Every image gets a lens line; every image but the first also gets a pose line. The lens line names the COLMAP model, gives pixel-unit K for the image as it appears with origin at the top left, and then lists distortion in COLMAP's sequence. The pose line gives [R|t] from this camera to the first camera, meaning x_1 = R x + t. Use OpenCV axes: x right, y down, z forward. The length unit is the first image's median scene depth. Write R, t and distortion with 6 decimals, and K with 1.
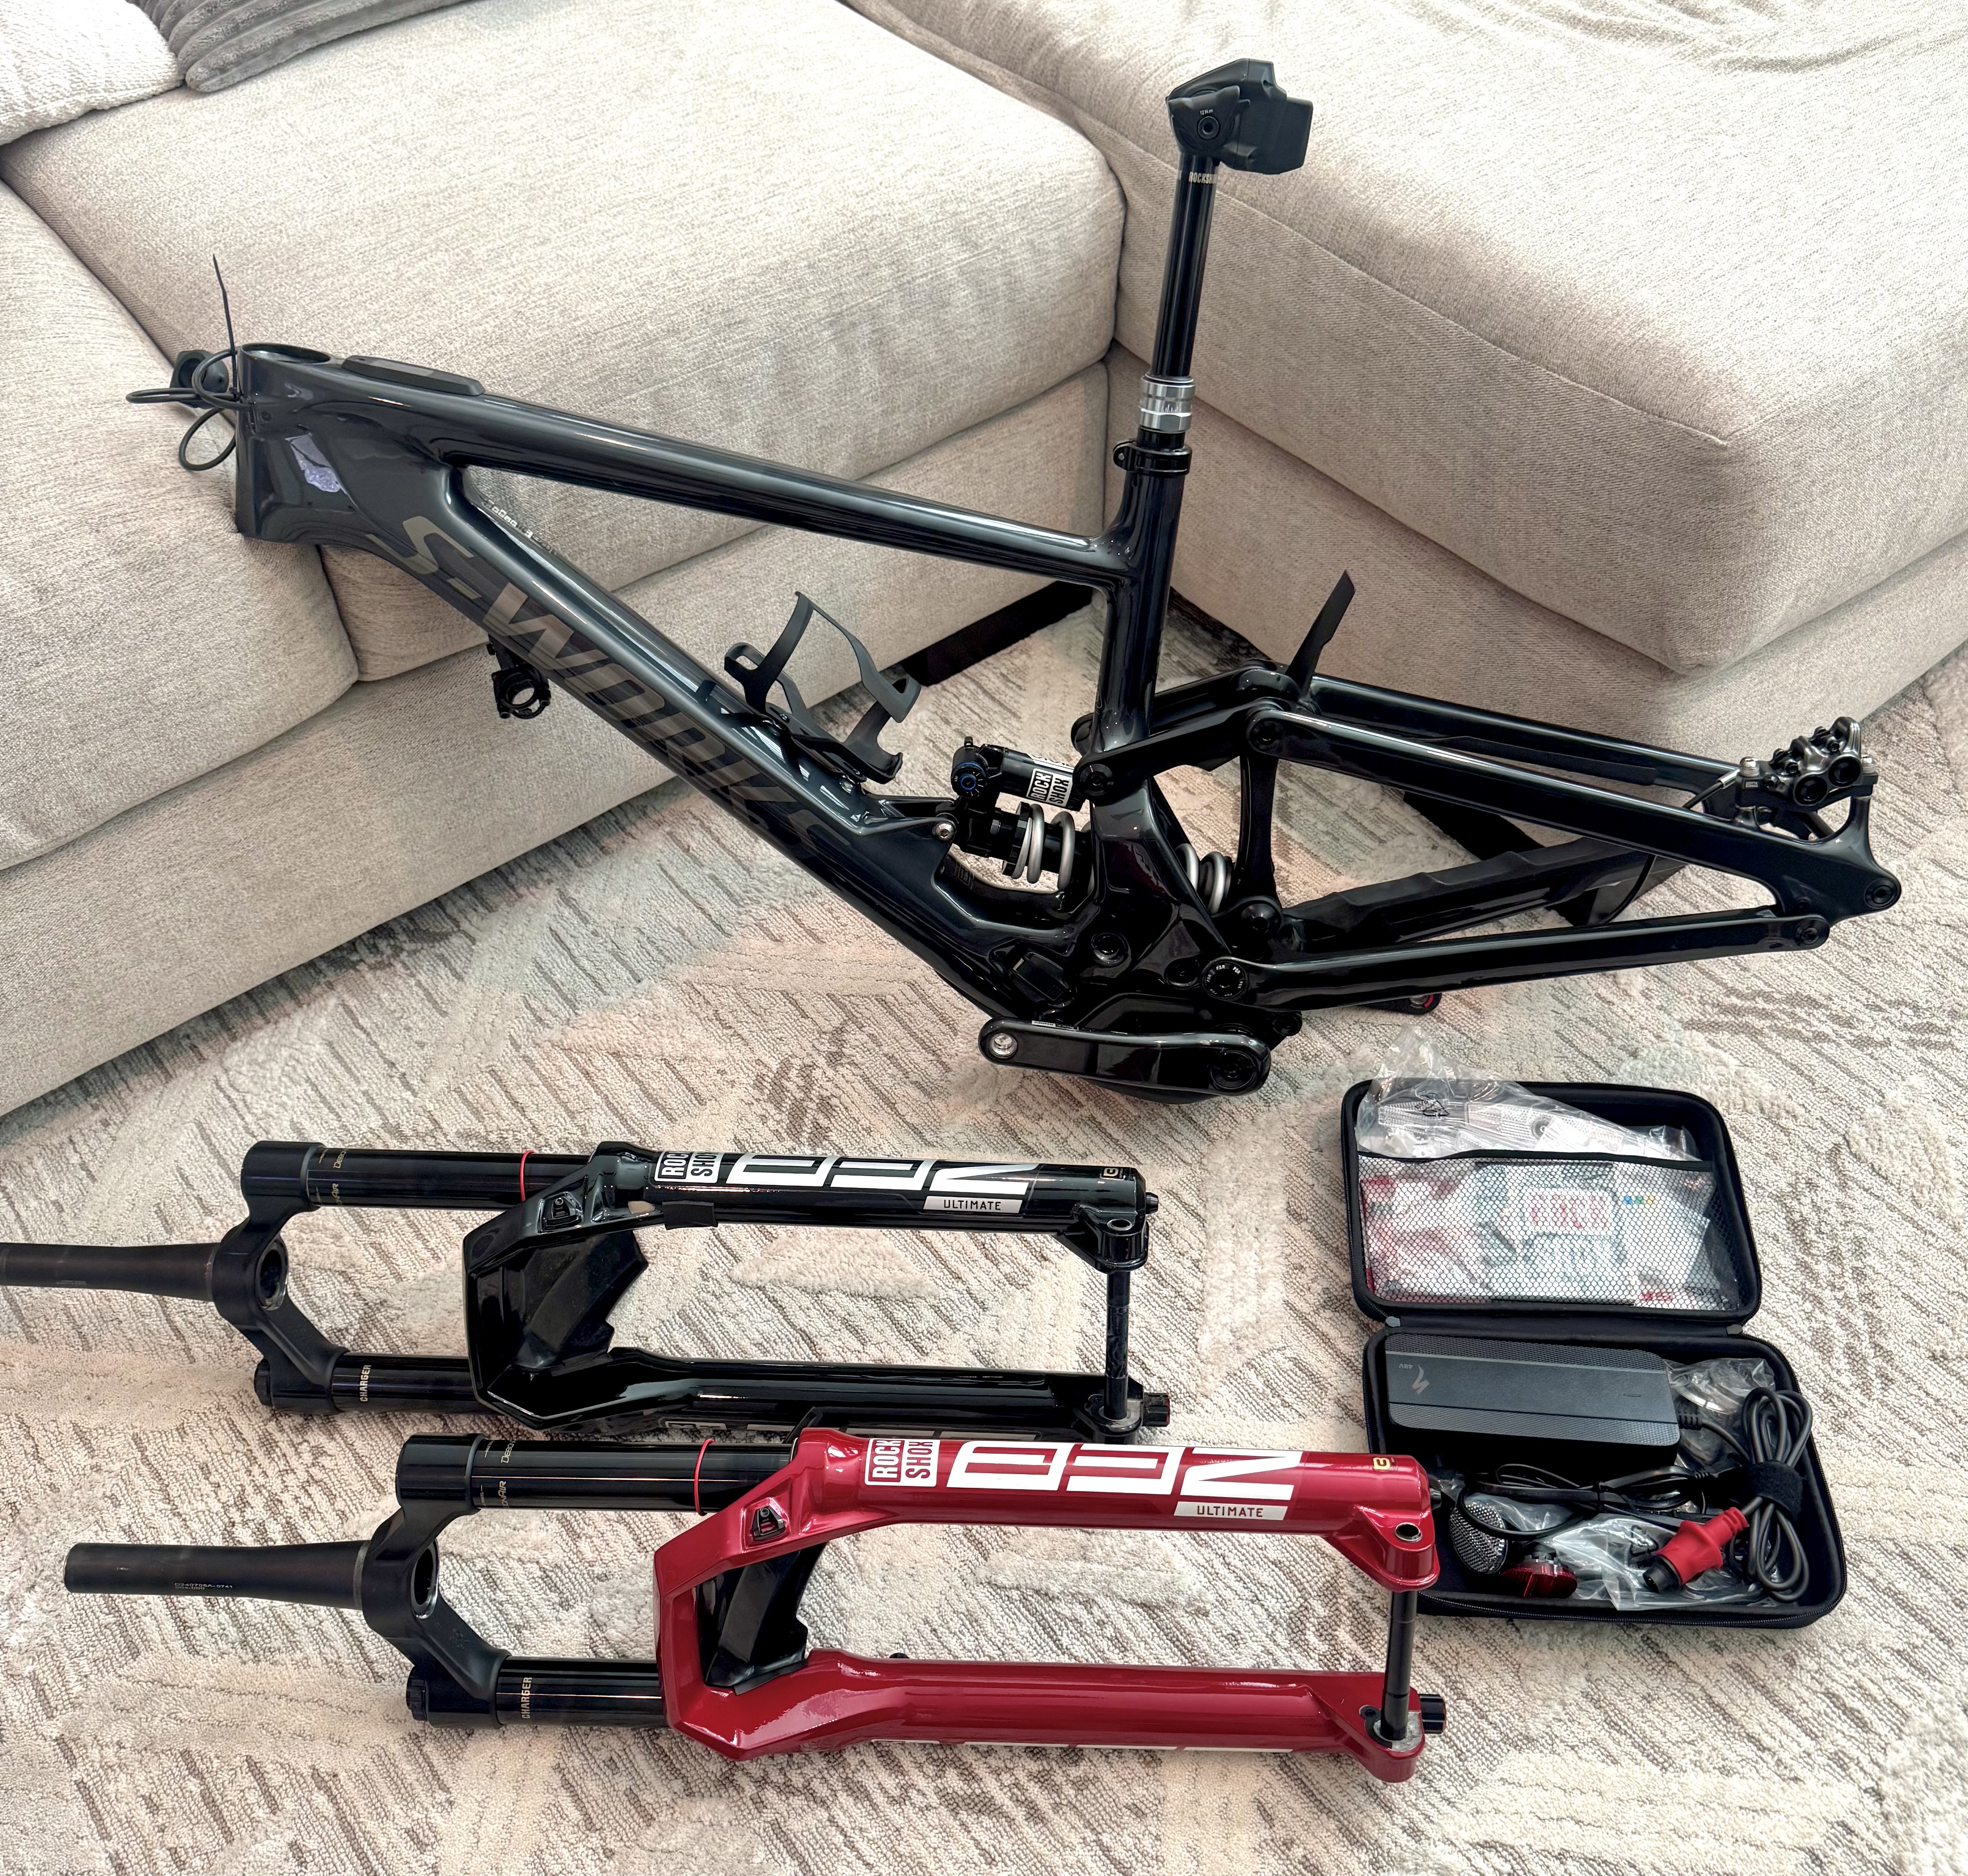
lens RADIAL K [[1872.6, 0, 1002.8], [0, 1872.6, 979.4], [0, 0, 1]] dist [0.113504, -0.272183]
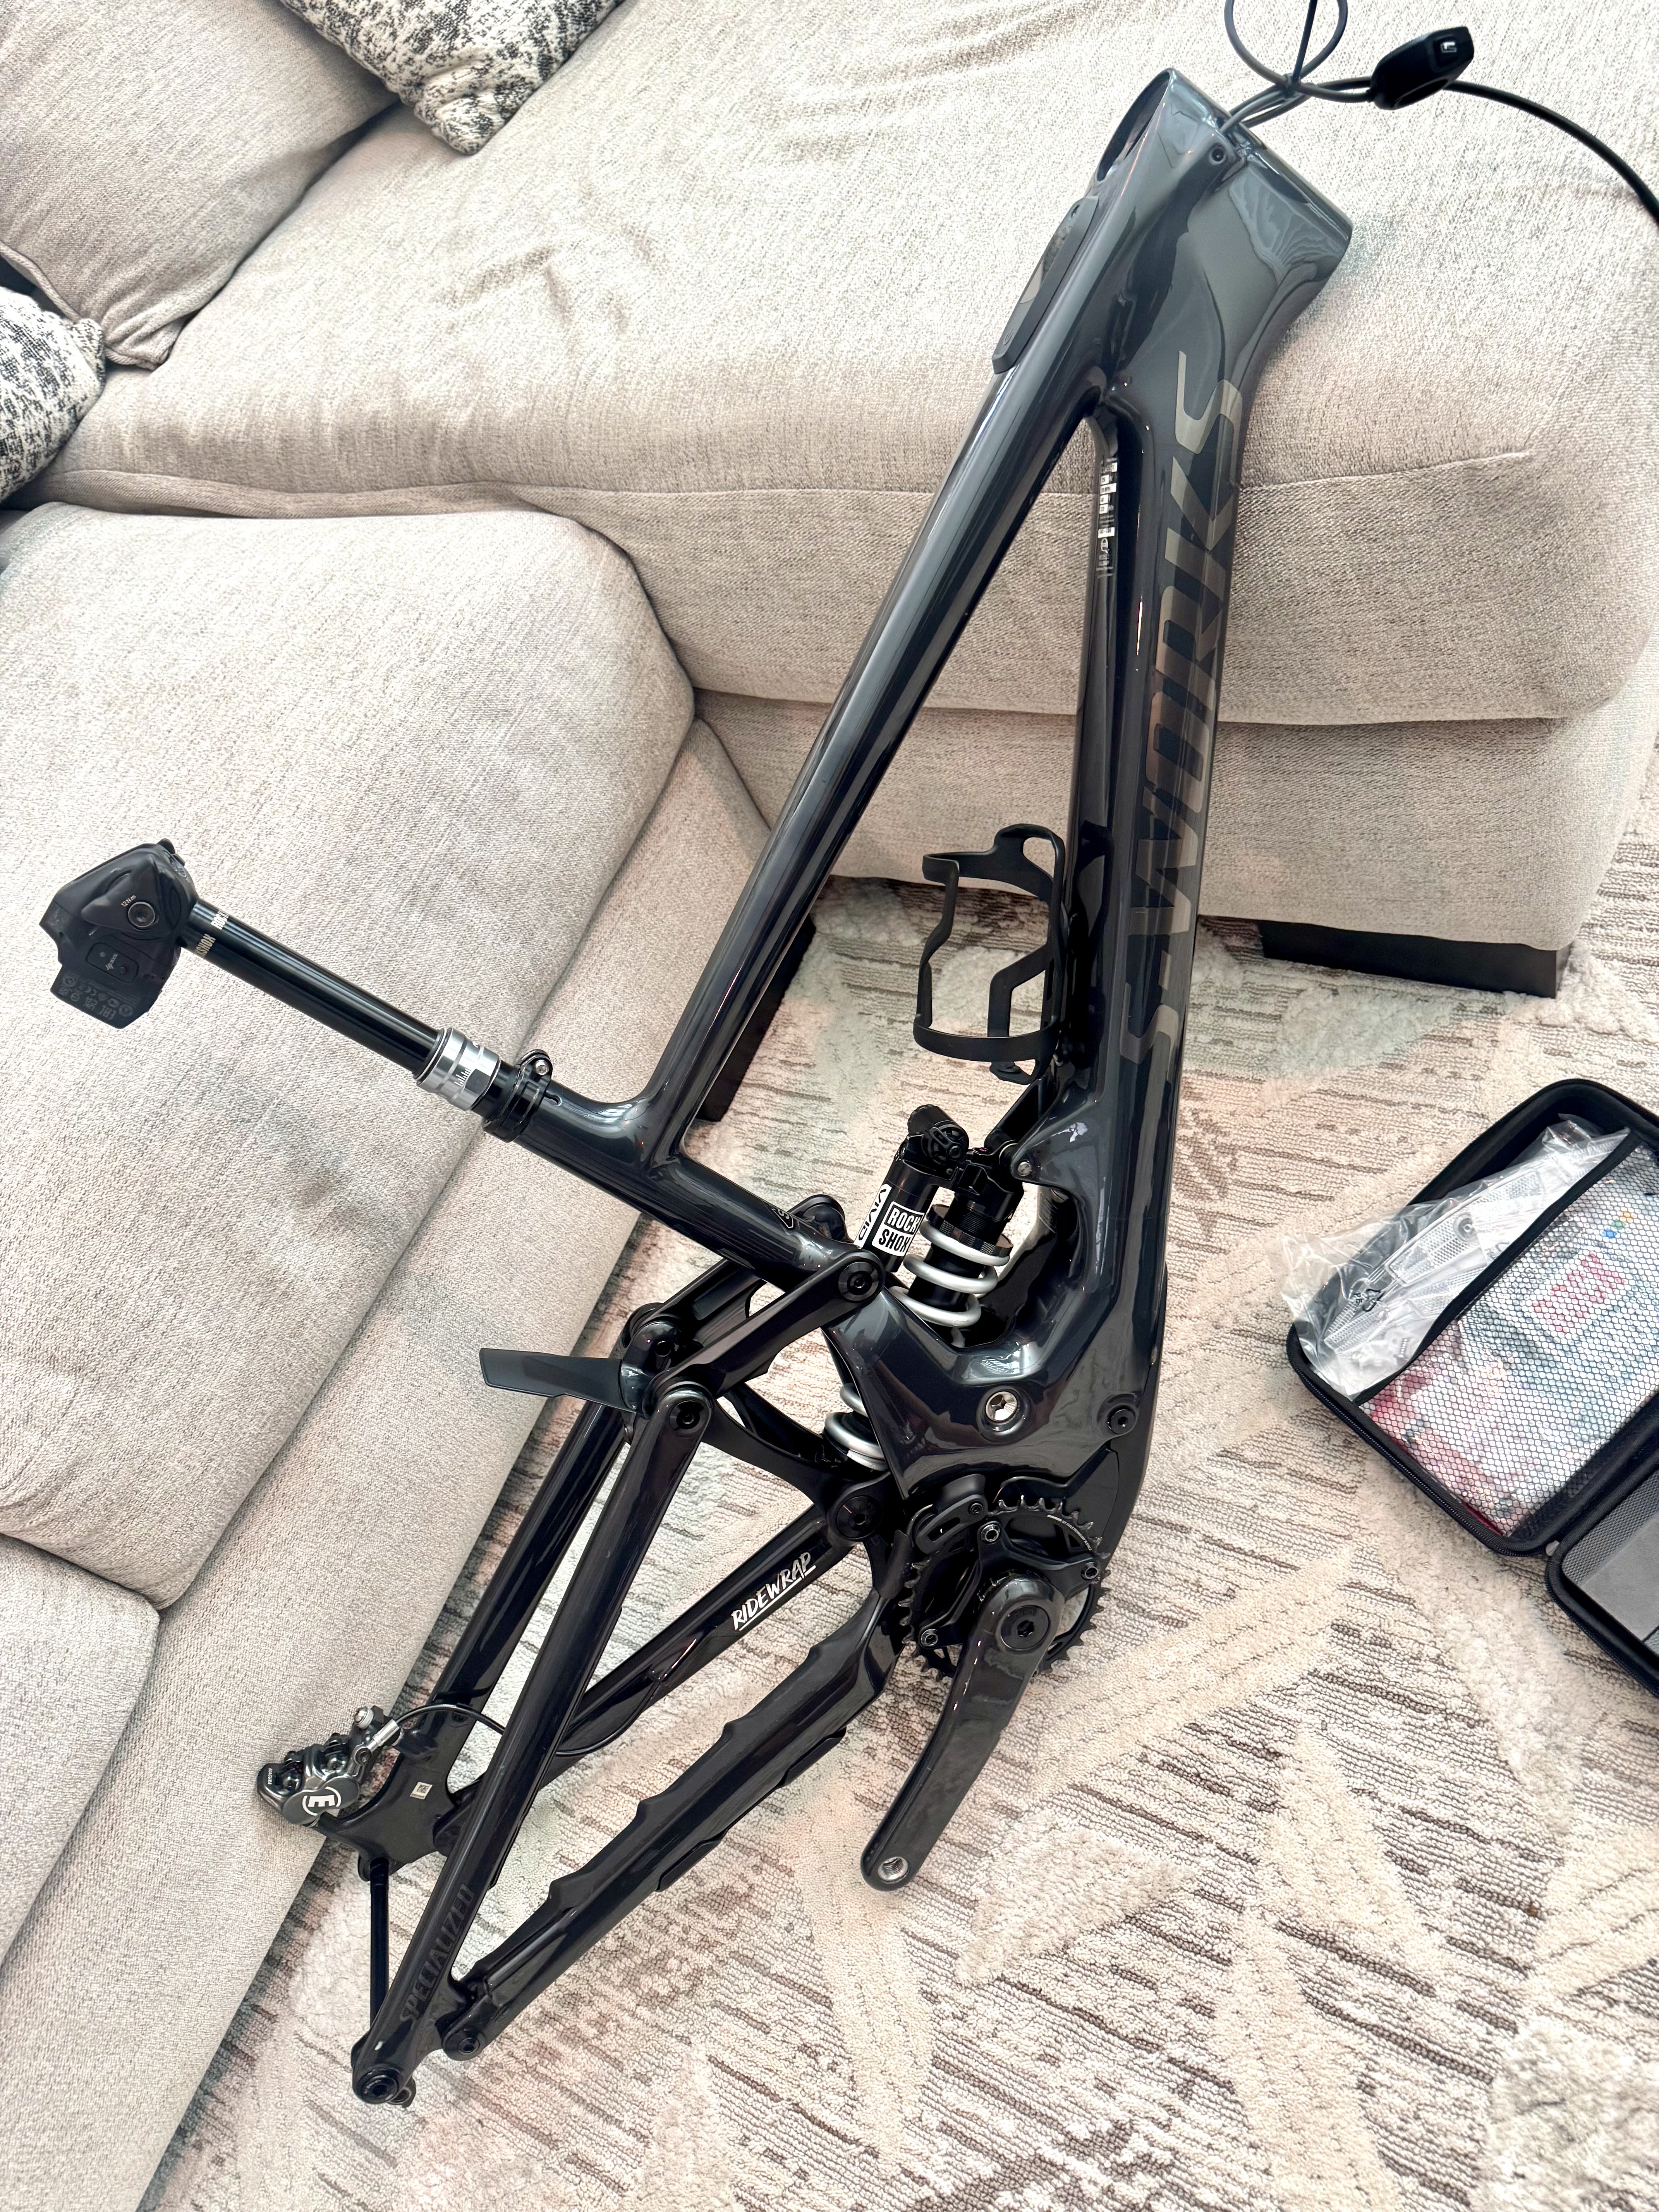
lens RADIAL K [[1586.2, 0, 829.5], [0, 1586.2, 1106.0], [0, 0, 1]] dist [0.050875, -0.080860]
pose [[0.841331, -0.540411, -0.010896, 0.017934], [0.540235, 0.840060, 0.049454, -0.204237], [-0.017573, -0.047493, 0.998717, 0.305588]]
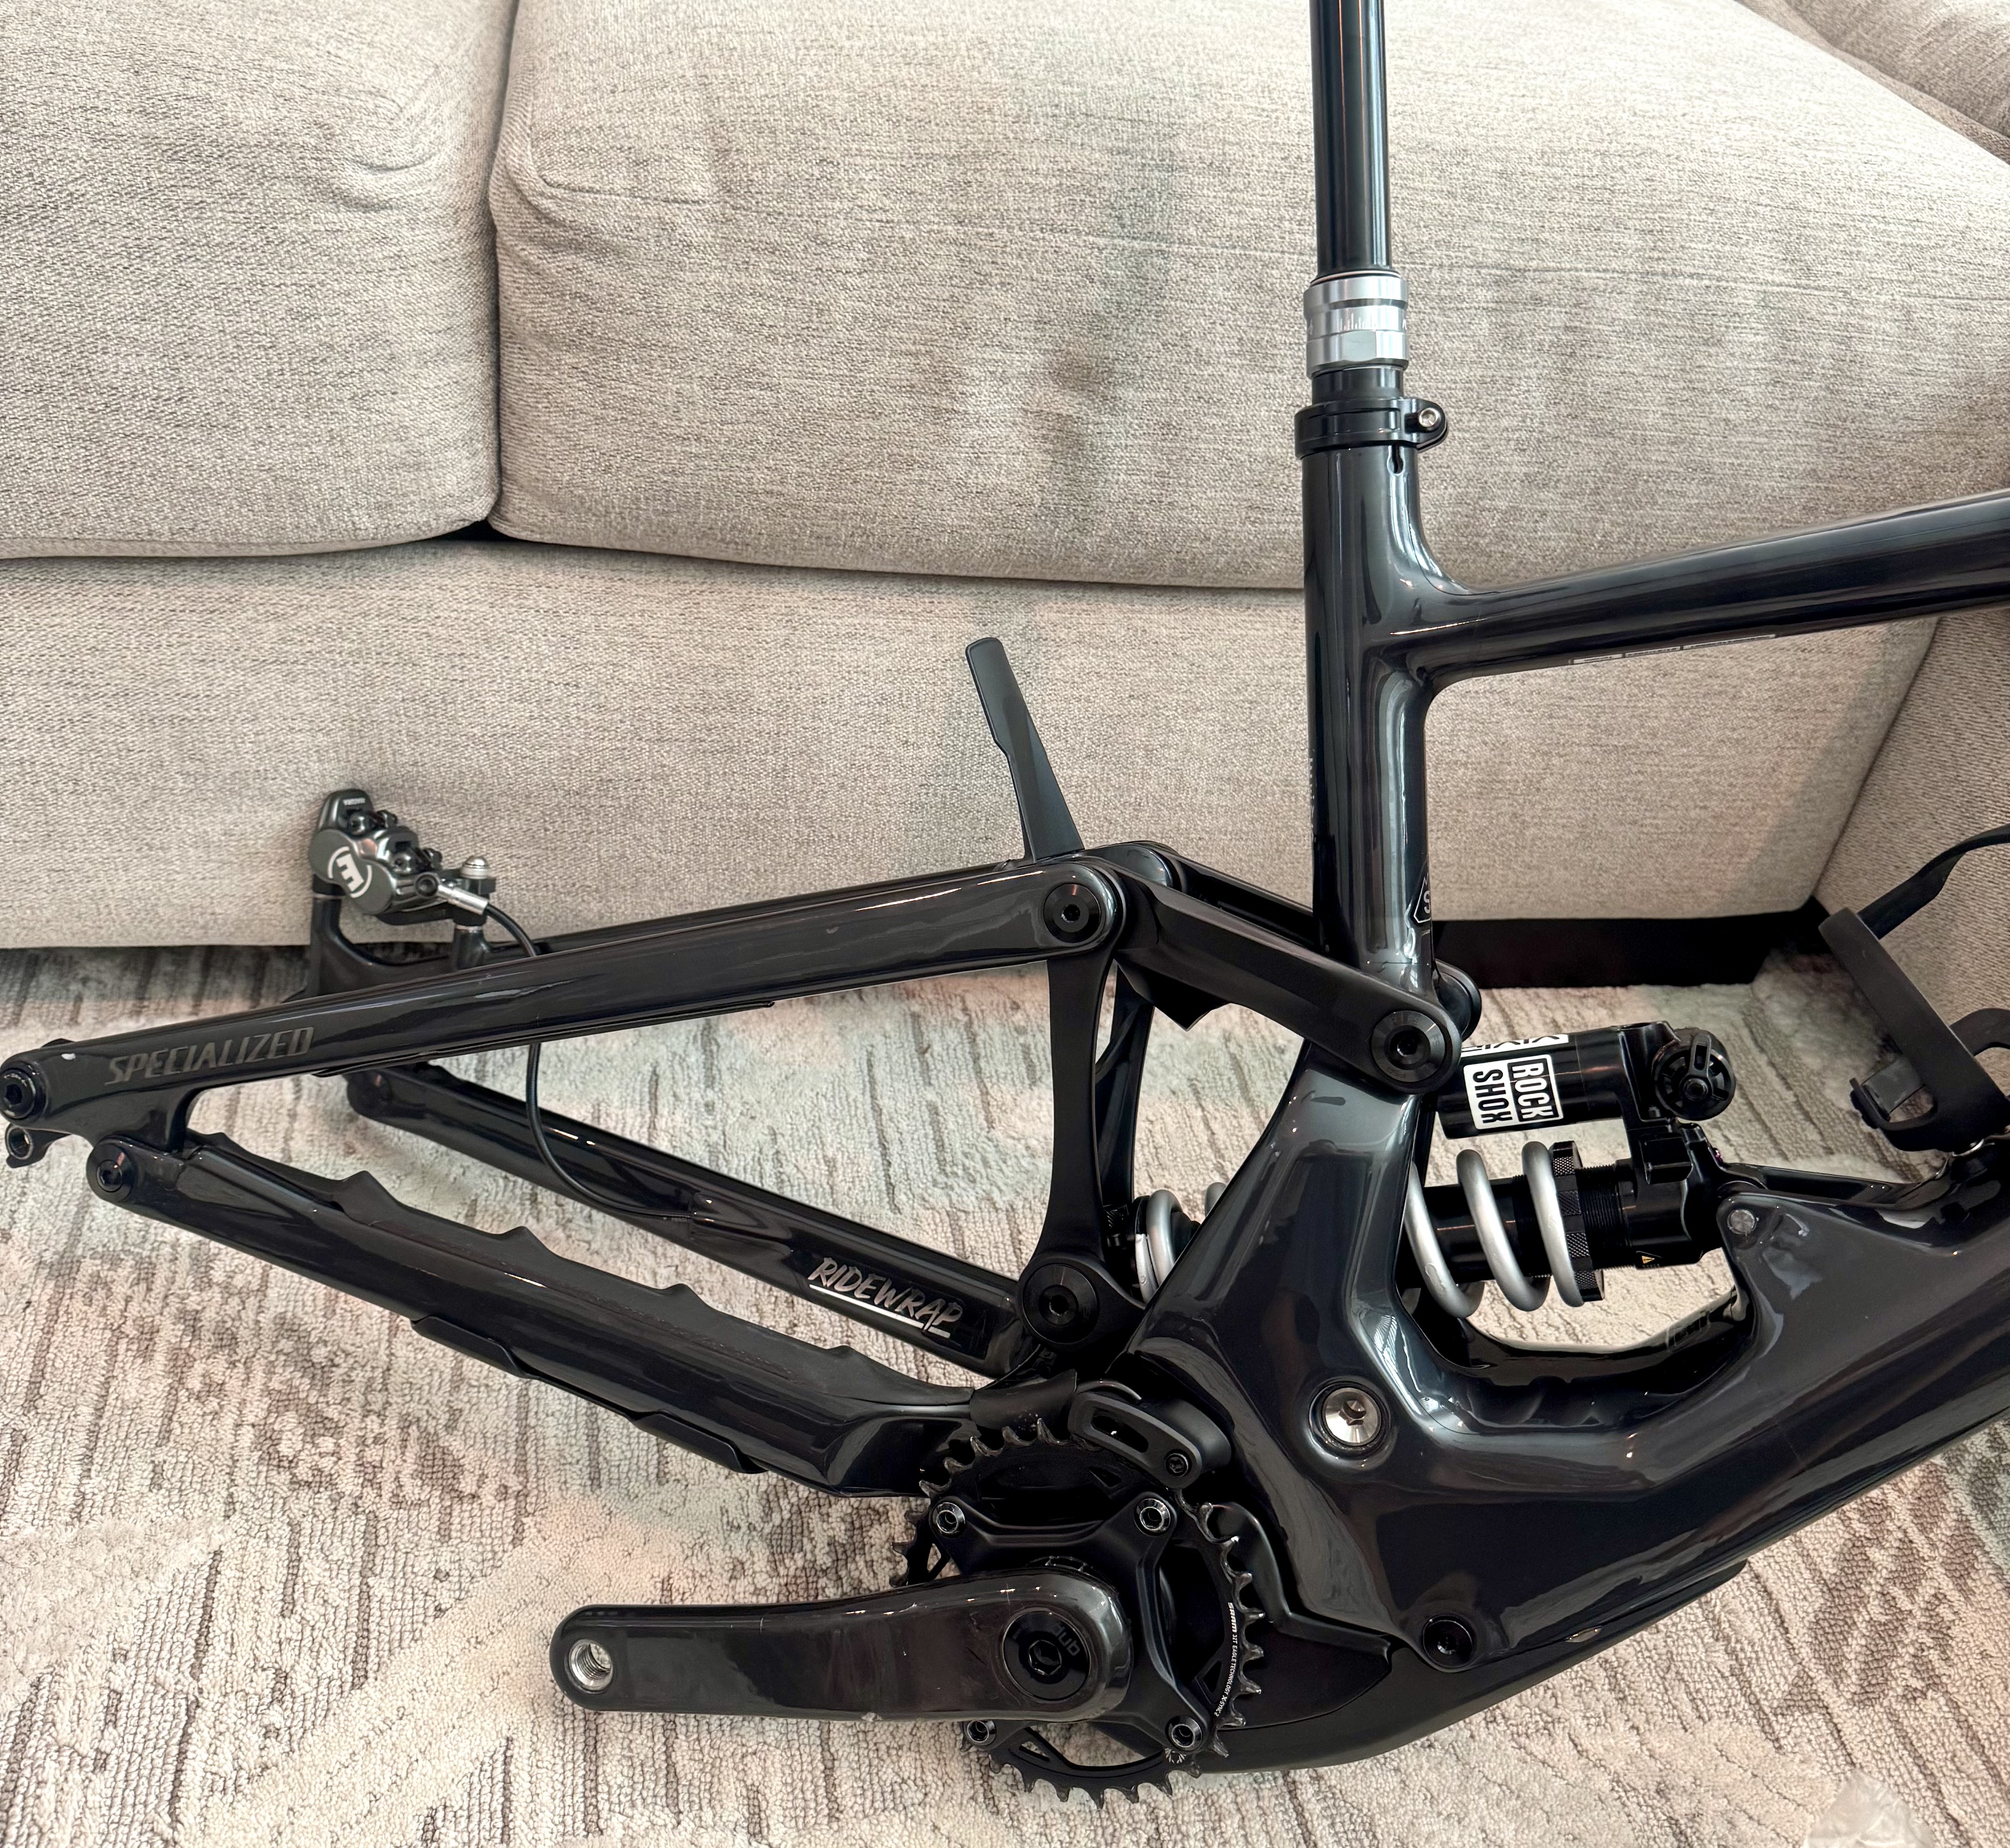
lens RADIAL K [[1930.9, 0, 987.2], [0, 1930.9, 825.4], [0, 0, 1]] dist [0.034344, -0.065087]
pose [[0.864601, 0.380900, -0.327691, 0.025101], [-0.448309, 0.879302, -0.160768, -0.047337], [0.226903, 0.285906, 0.931006, 0.461699]]
